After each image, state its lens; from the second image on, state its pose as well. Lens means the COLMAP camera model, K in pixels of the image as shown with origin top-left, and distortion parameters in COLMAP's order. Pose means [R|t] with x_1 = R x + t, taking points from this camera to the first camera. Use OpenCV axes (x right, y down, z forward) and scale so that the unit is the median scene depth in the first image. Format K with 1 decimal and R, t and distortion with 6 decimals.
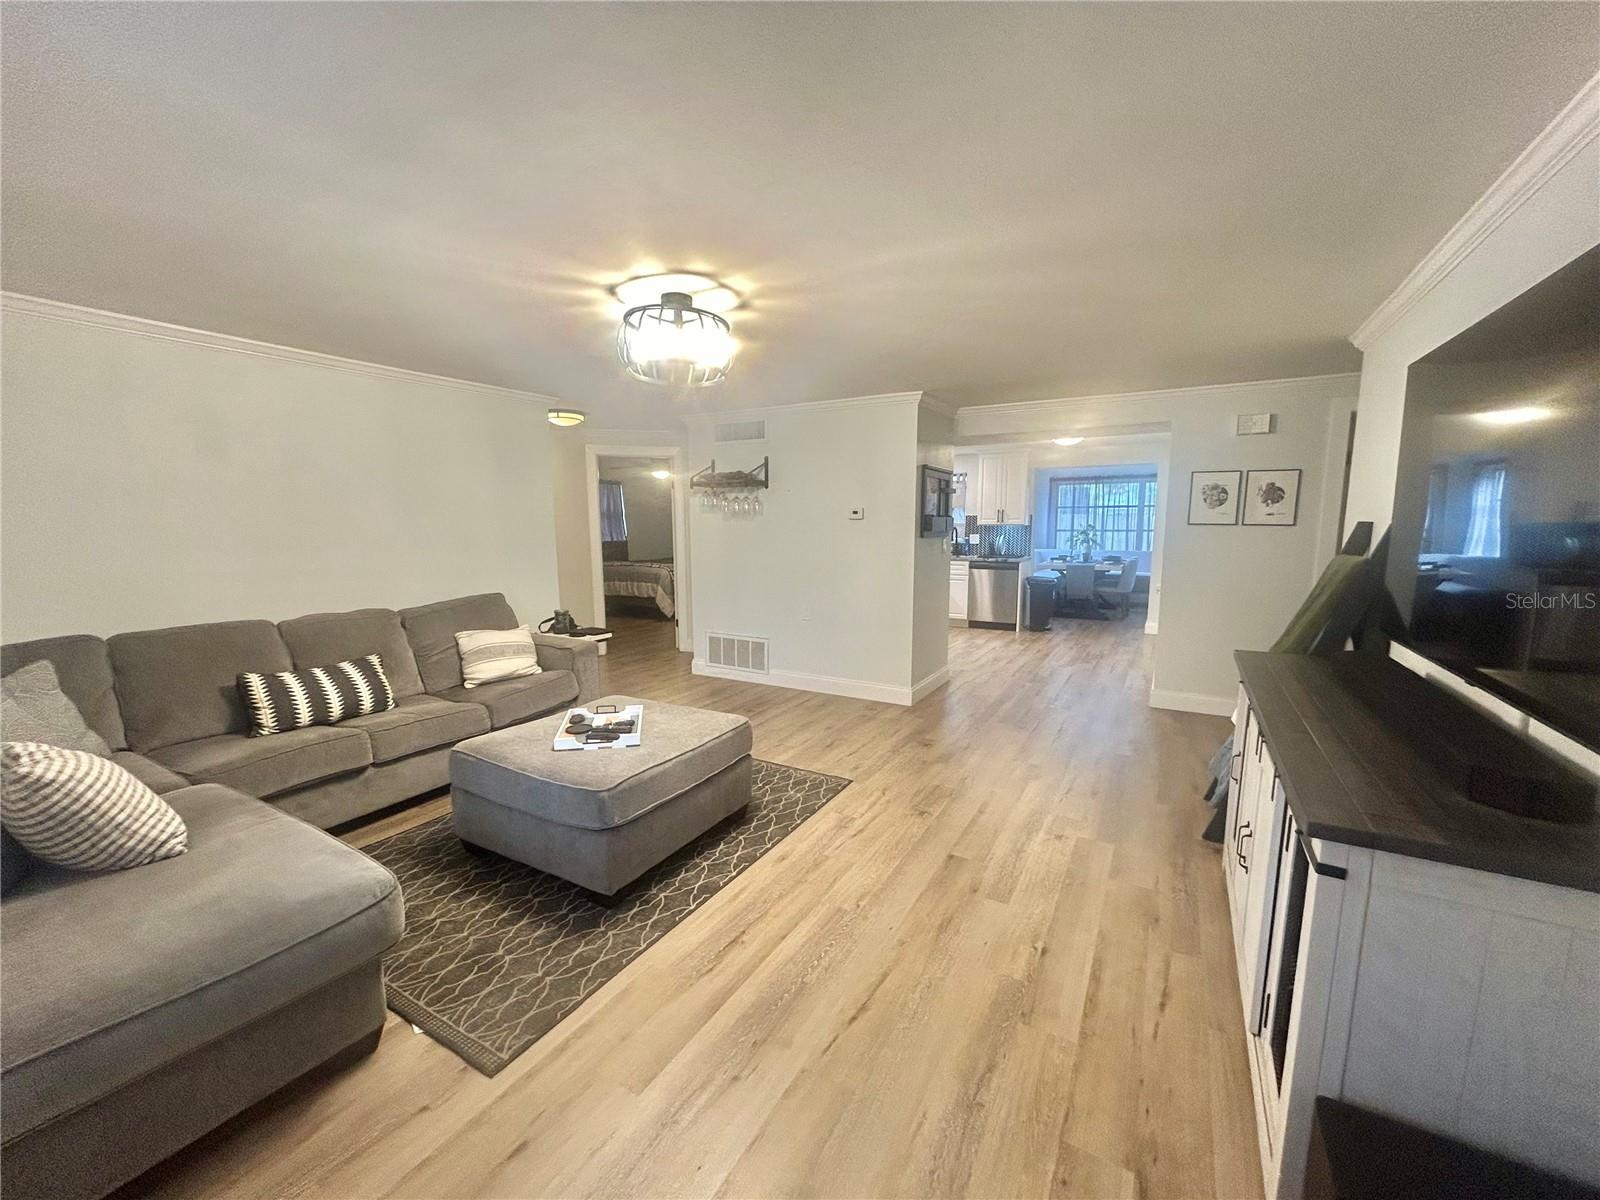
lens RADIAL K [[639.1, 0, 804.4], [0, 639.1, 605.5], [0, 0, 1]] dist [0.001624, 0.000073]
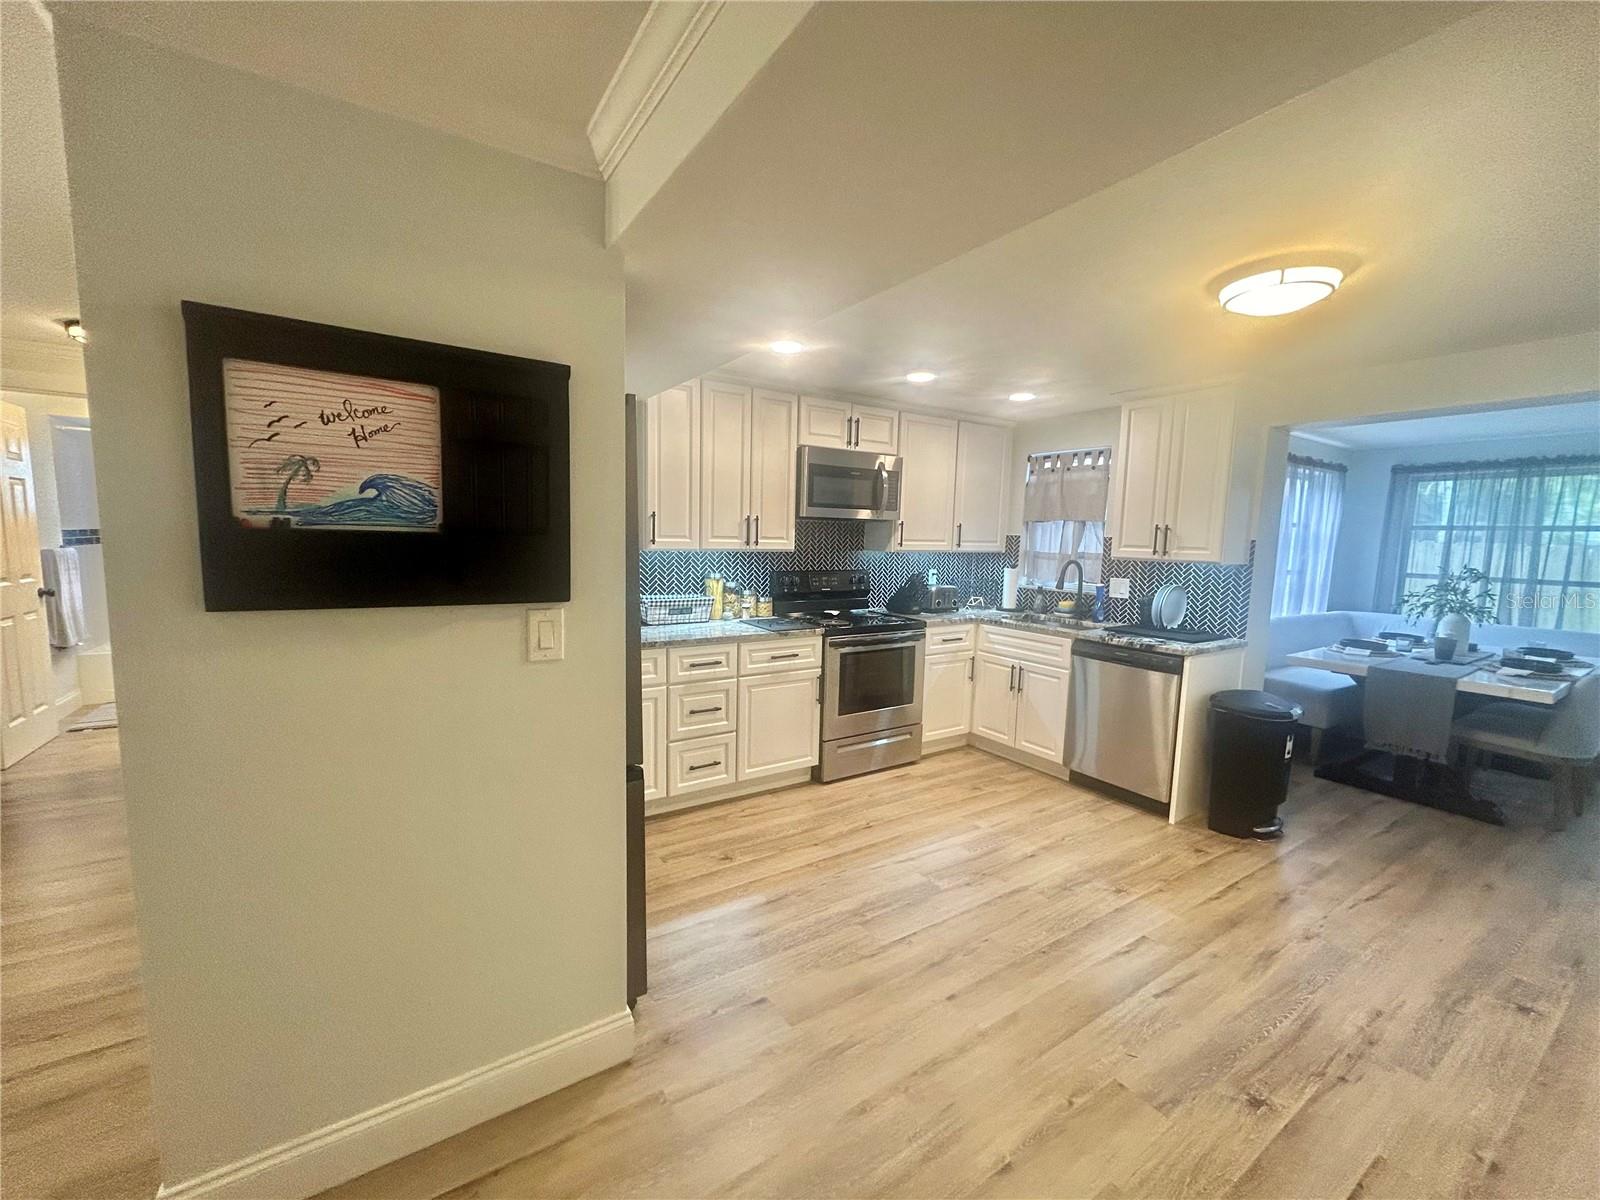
lens RADIAL K [[639.1, 0, 804.4], [0, 639.1, 605.5], [0, 0, 1]] dist [0.001624, 0.000073]
pose [[0.891877, 0.075306, -0.445965, 0.830952], [-0.086742, 0.996217, -0.005252, -0.211269], [0.443882, 0.043368, 0.895035, 1.471127]]
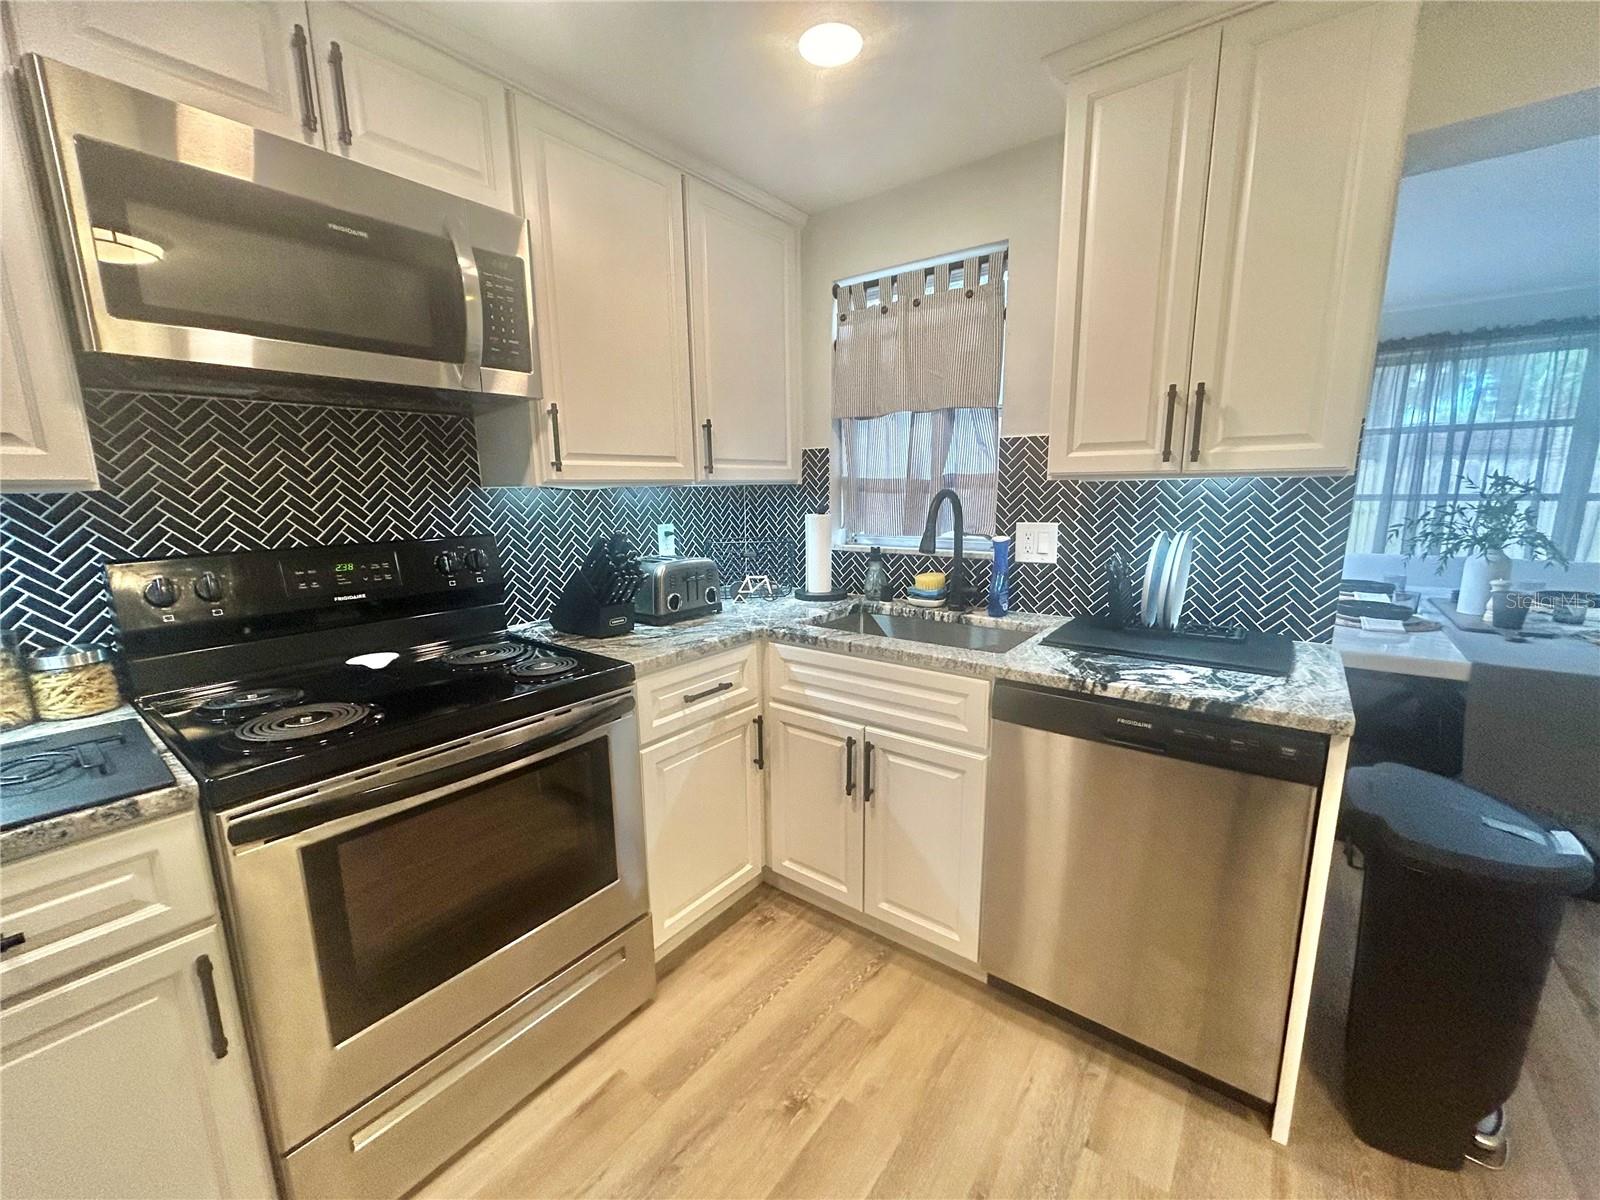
lens RADIAL K [[639.1, 0, 804.4], [0, 639.1, 605.5], [0, 0, 1]] dist [0.001624, 0.000073]
pose [[0.991927, 0.014235, -0.126012, 0.654412], [-0.007628, 0.998578, 0.052758, -0.285671], [0.126584, -0.051370, 0.990625, 2.341178]]
